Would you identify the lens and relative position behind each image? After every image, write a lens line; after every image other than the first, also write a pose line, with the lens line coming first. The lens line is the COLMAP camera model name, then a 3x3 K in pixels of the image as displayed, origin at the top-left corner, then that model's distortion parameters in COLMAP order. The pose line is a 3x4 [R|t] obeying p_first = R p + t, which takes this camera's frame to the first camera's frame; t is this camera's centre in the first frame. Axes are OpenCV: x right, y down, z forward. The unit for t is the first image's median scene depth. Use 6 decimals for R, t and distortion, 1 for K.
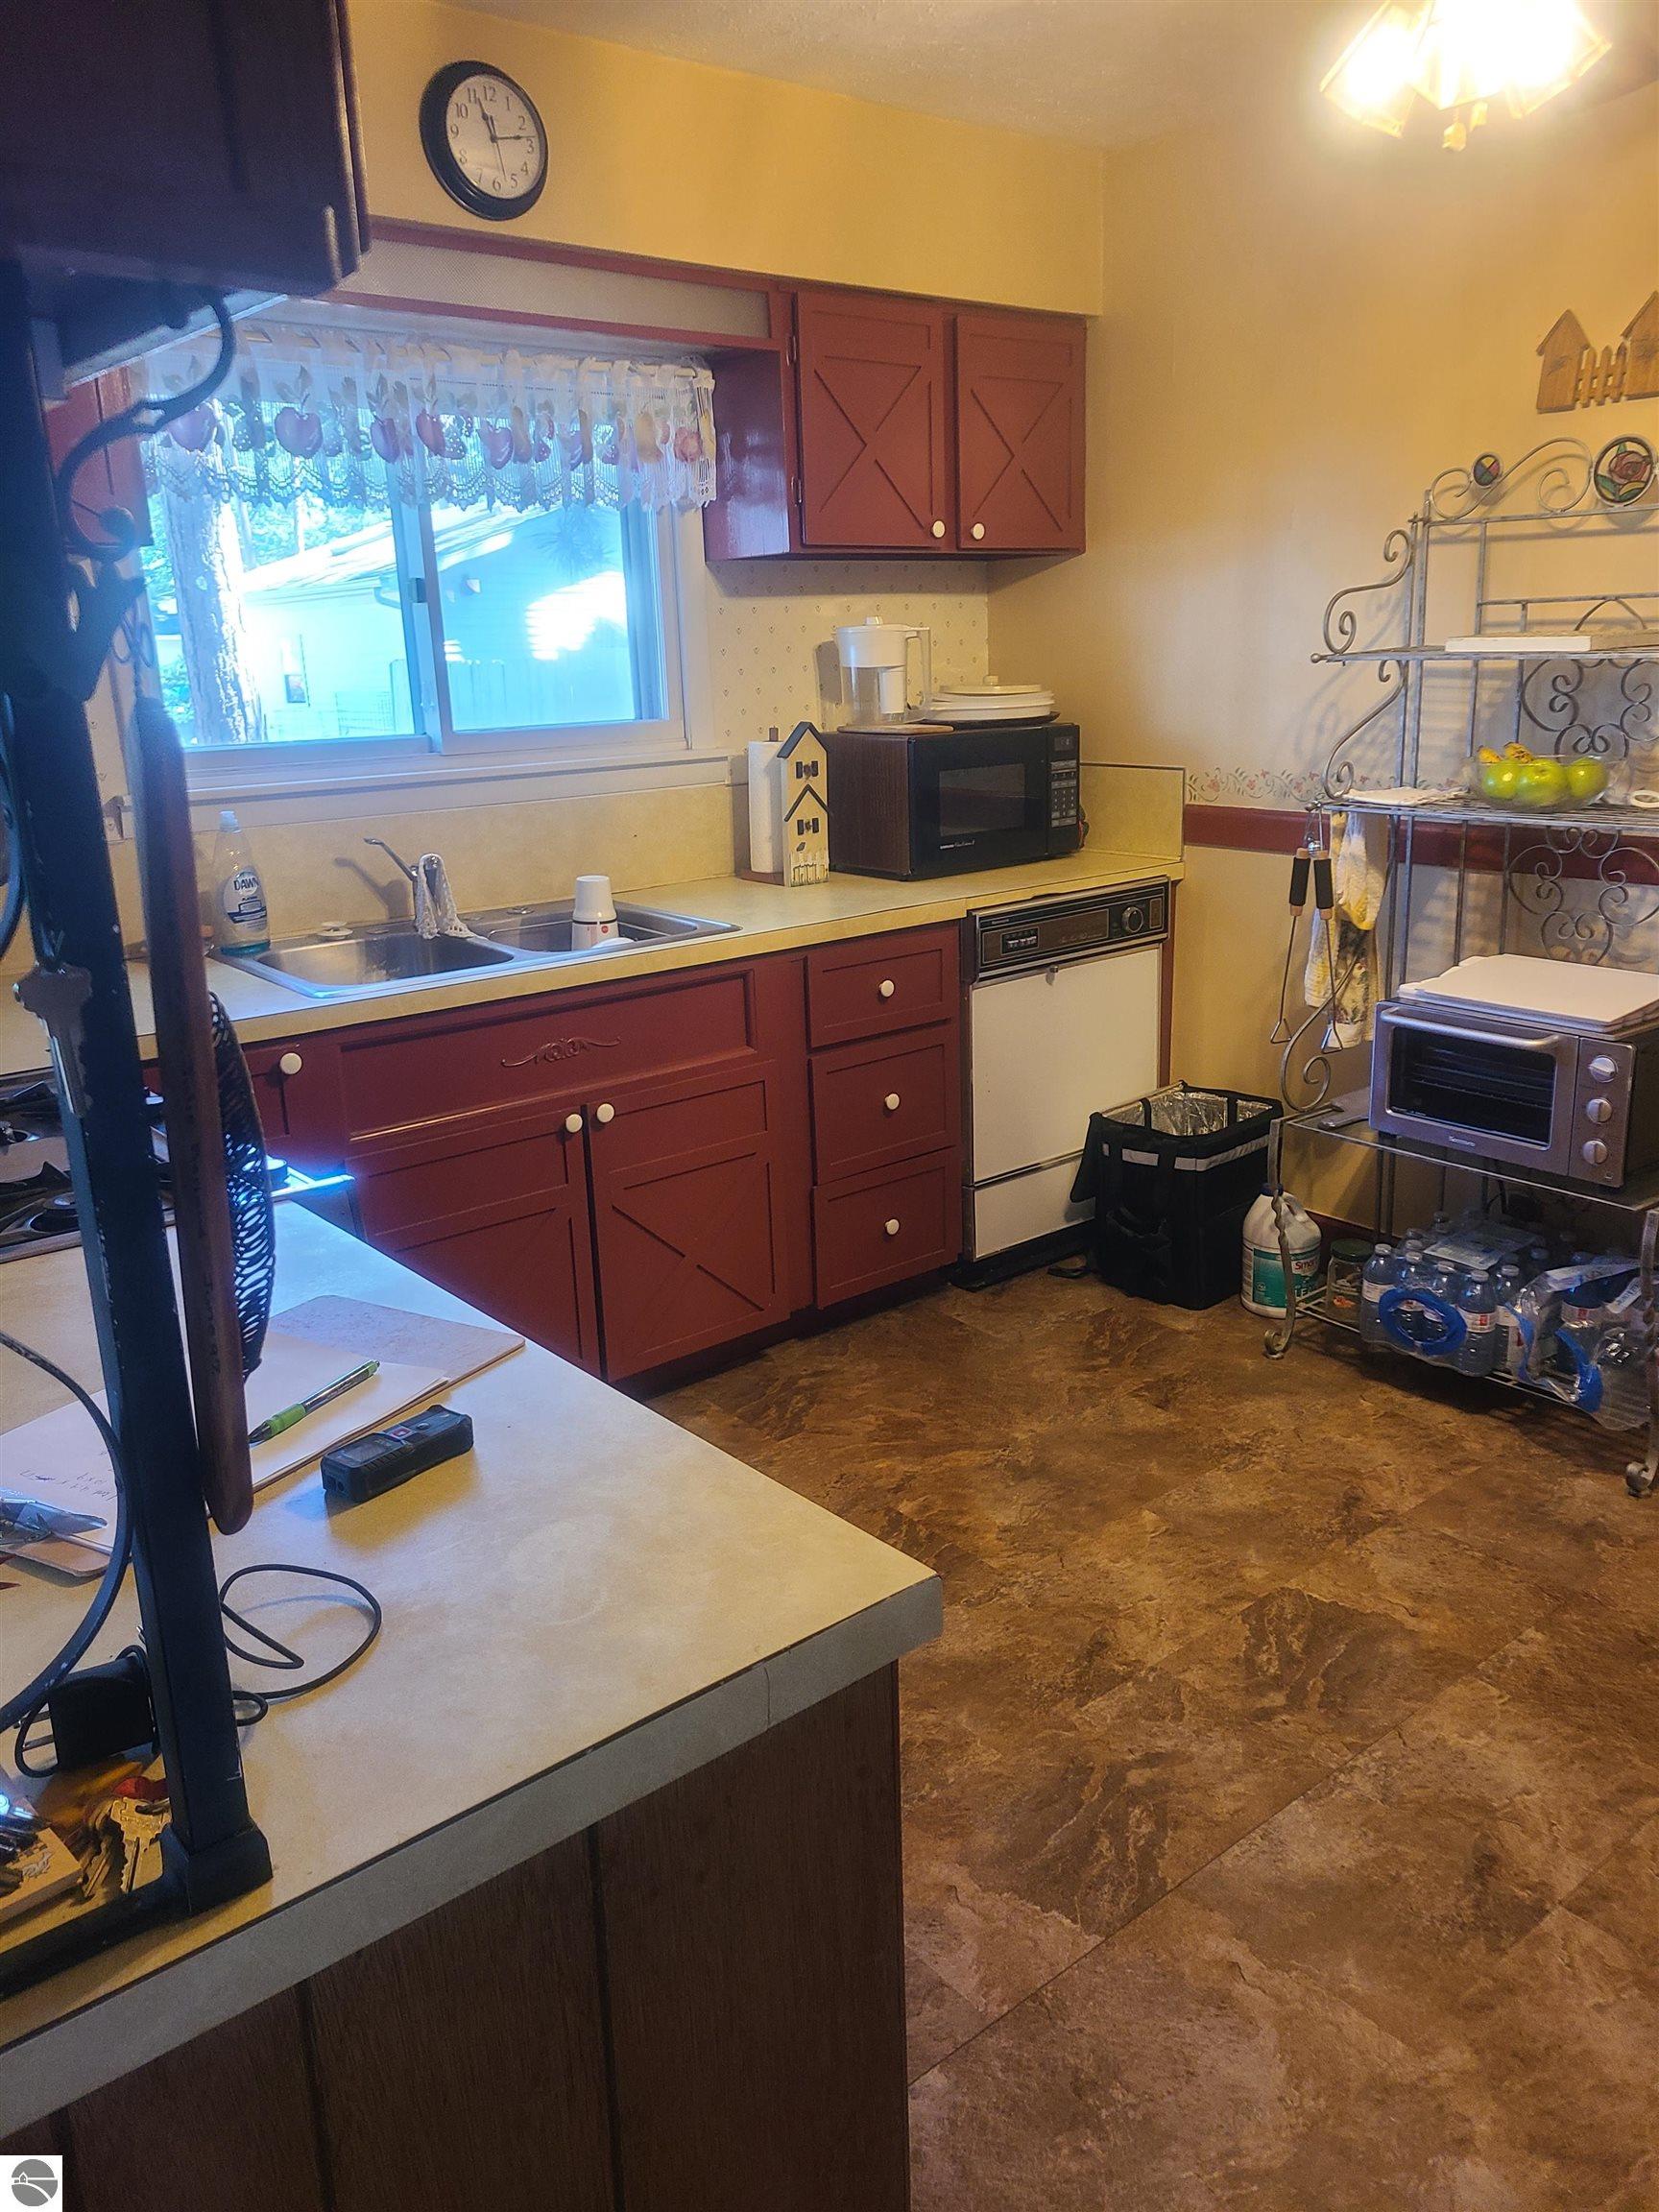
lens RADIAL K [[1644.7, 0, 866.0], [0, 1644.7, 1097.0], [0, 0, 1]] dist [0.055798, -0.036661]
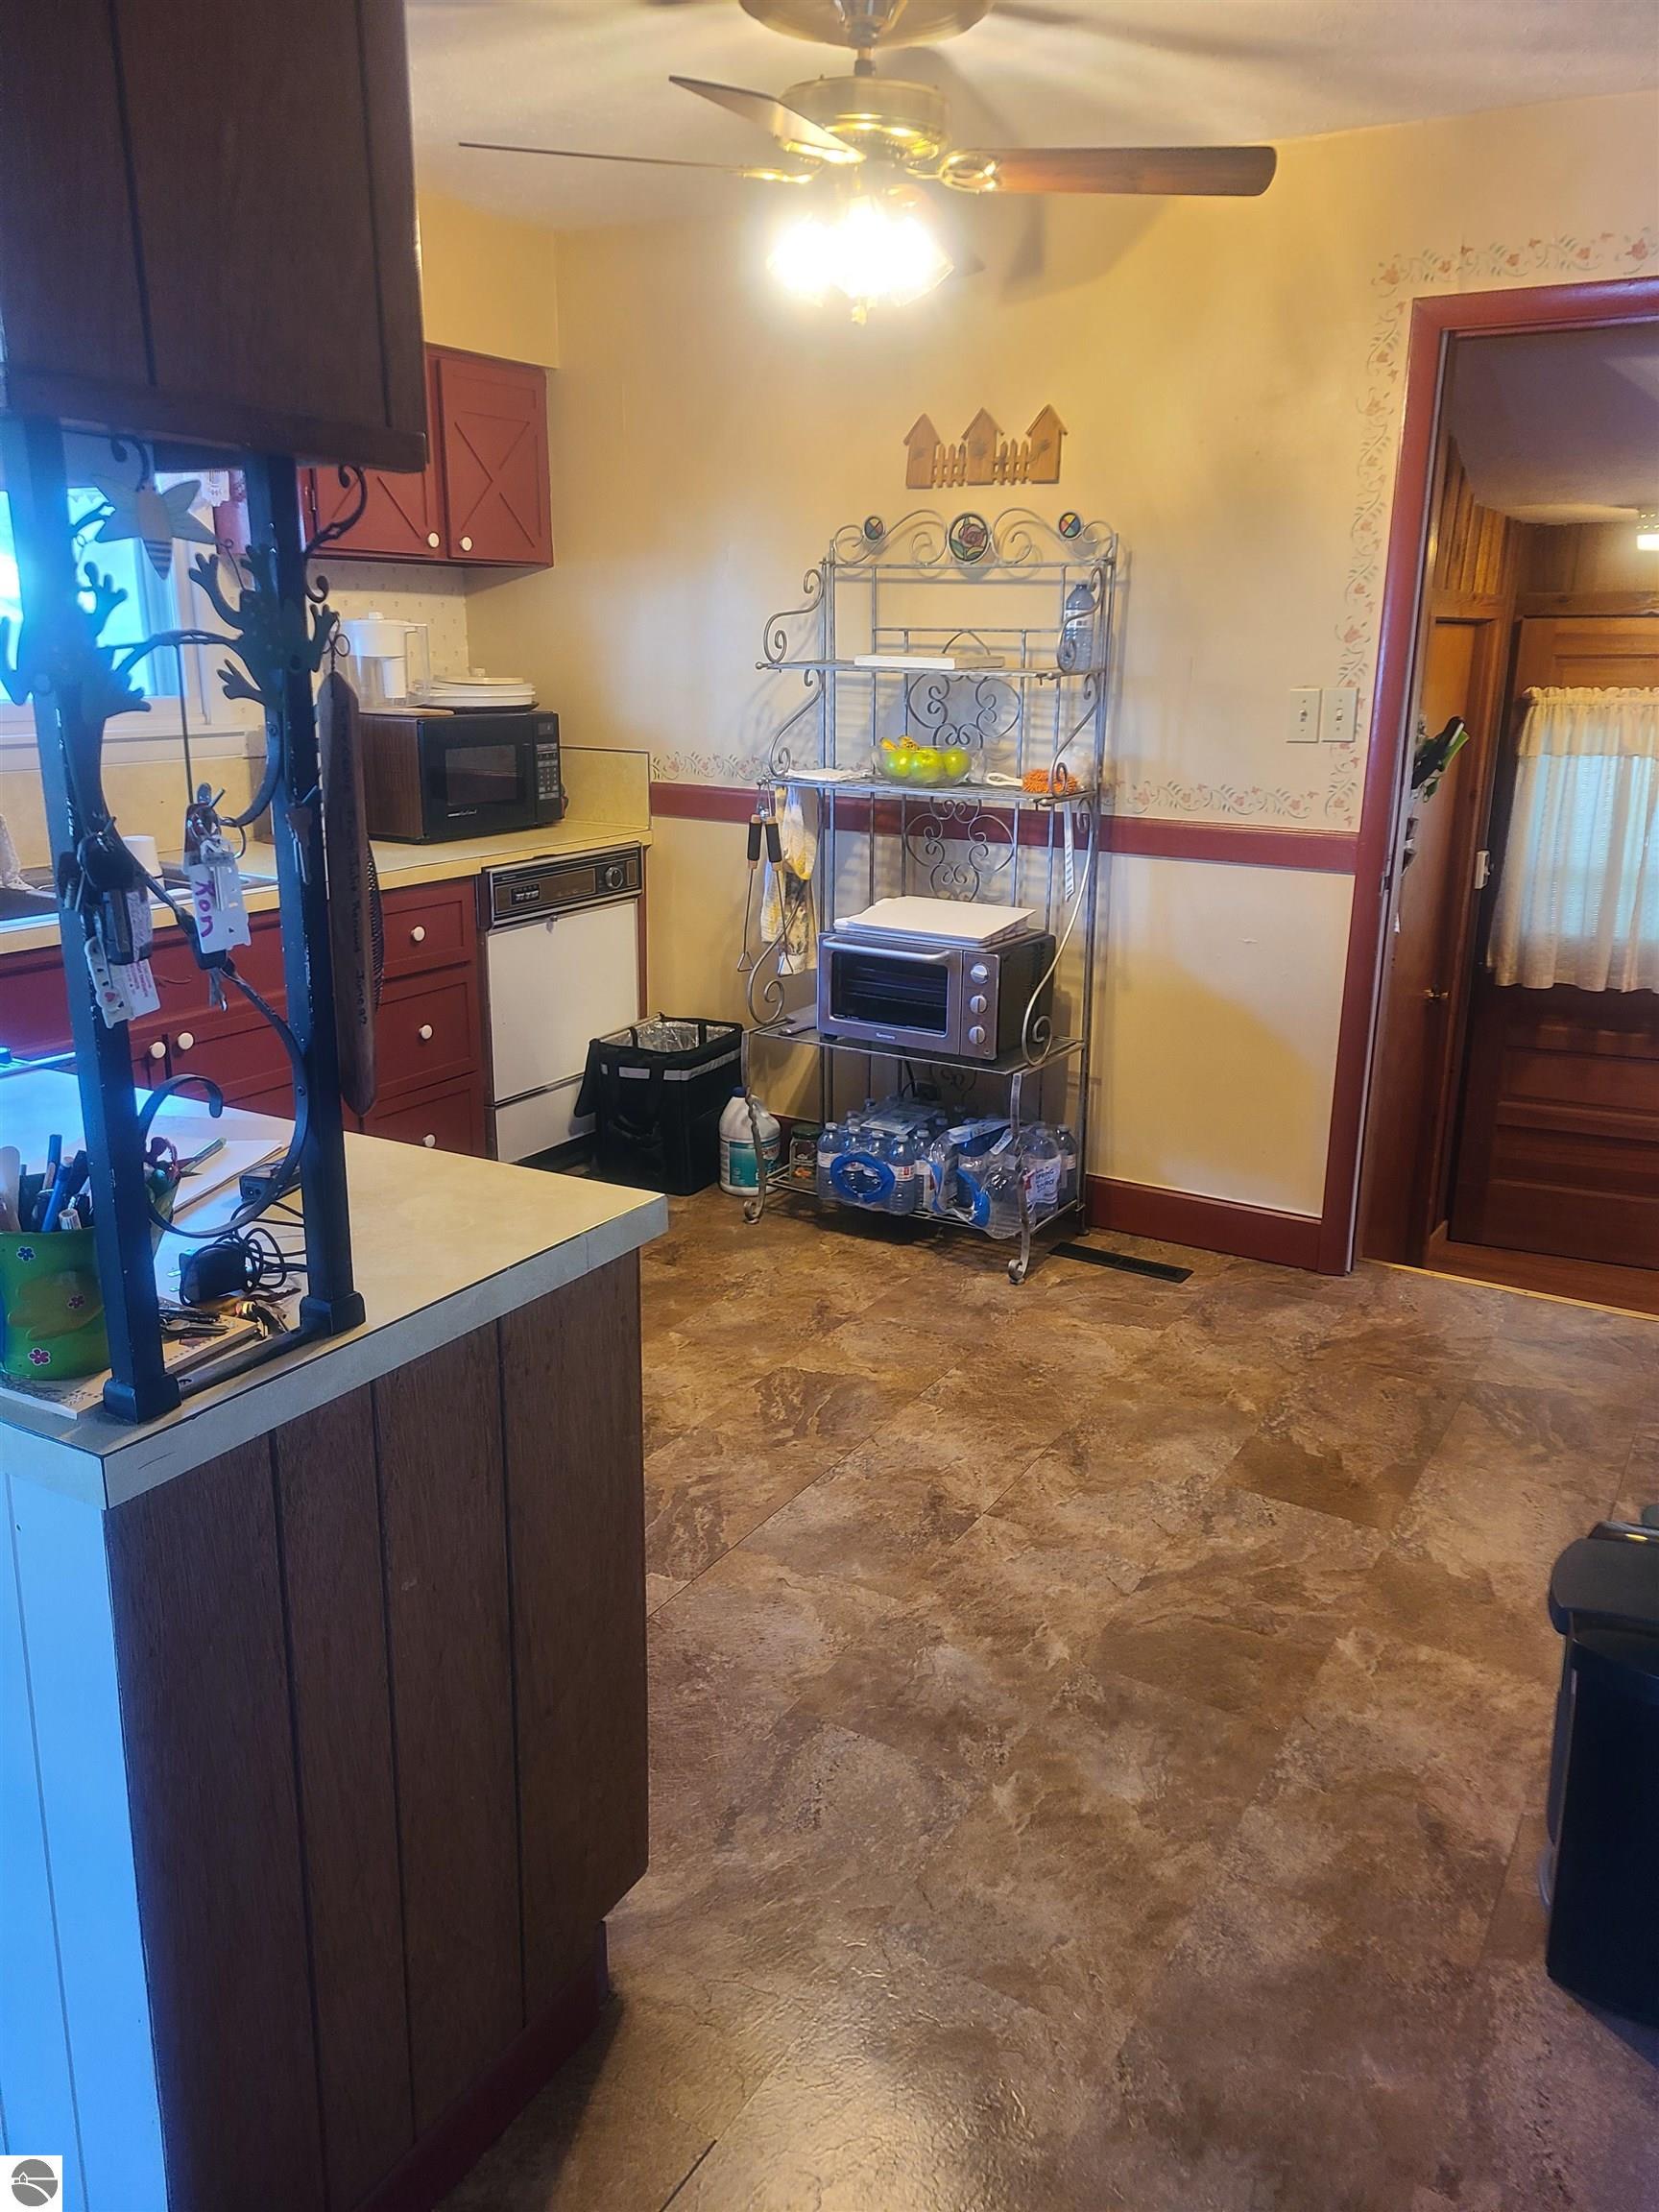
lens RADIAL K [[1644.7, 0, 836.4], [0, 1644.7, 1096.0], [0, 0, 1]] dist [0.055798, -0.036661]
pose [[0.941187, -0.052238, 0.333824, -0.126088], [0.051798, 0.998605, 0.010226, 0.062760], [-0.333893, 0.007667, 0.942580, -0.241187]]
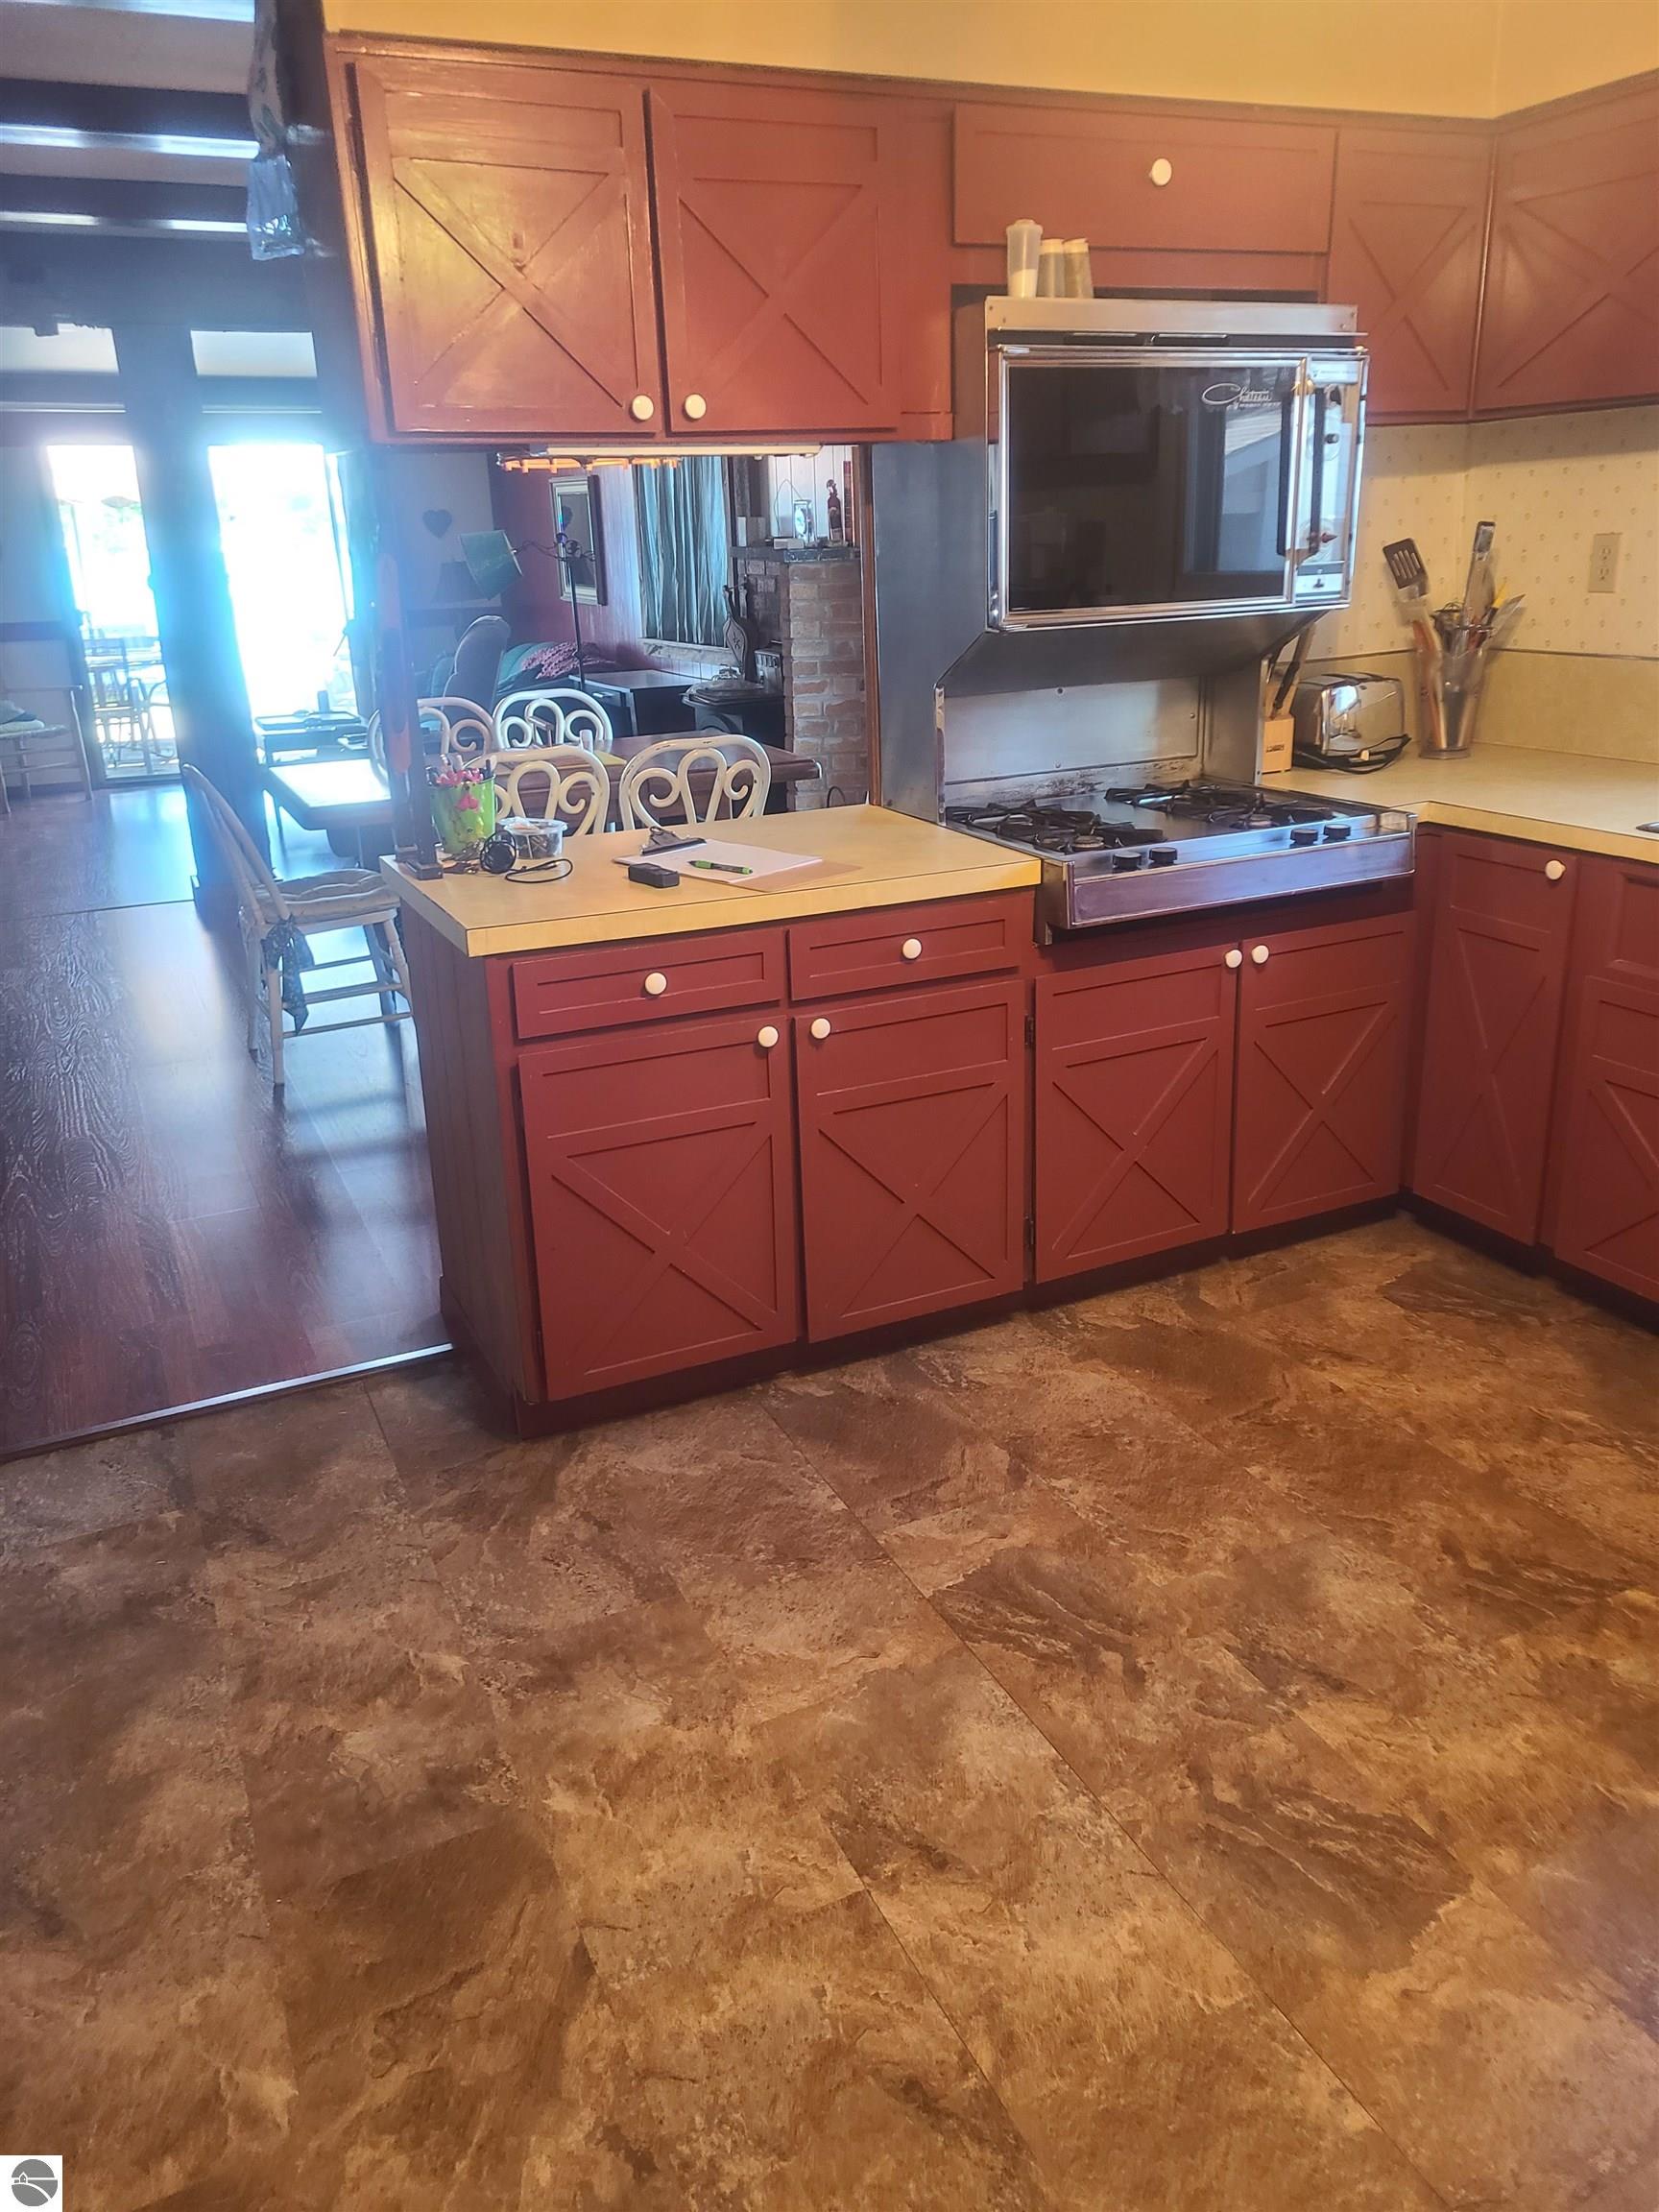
lens RADIAL K [[1644.7, 0, 830.2], [0, 1644.7, 1103.2], [0, 0, 1]] dist [0.055798, -0.036661]
pose [[-0.248515, 0.358290, -0.899927, 0.783854], [-0.222291, 0.883182, 0.413009, -0.215871], [0.942776, 0.302685, -0.139840, 0.684201]]
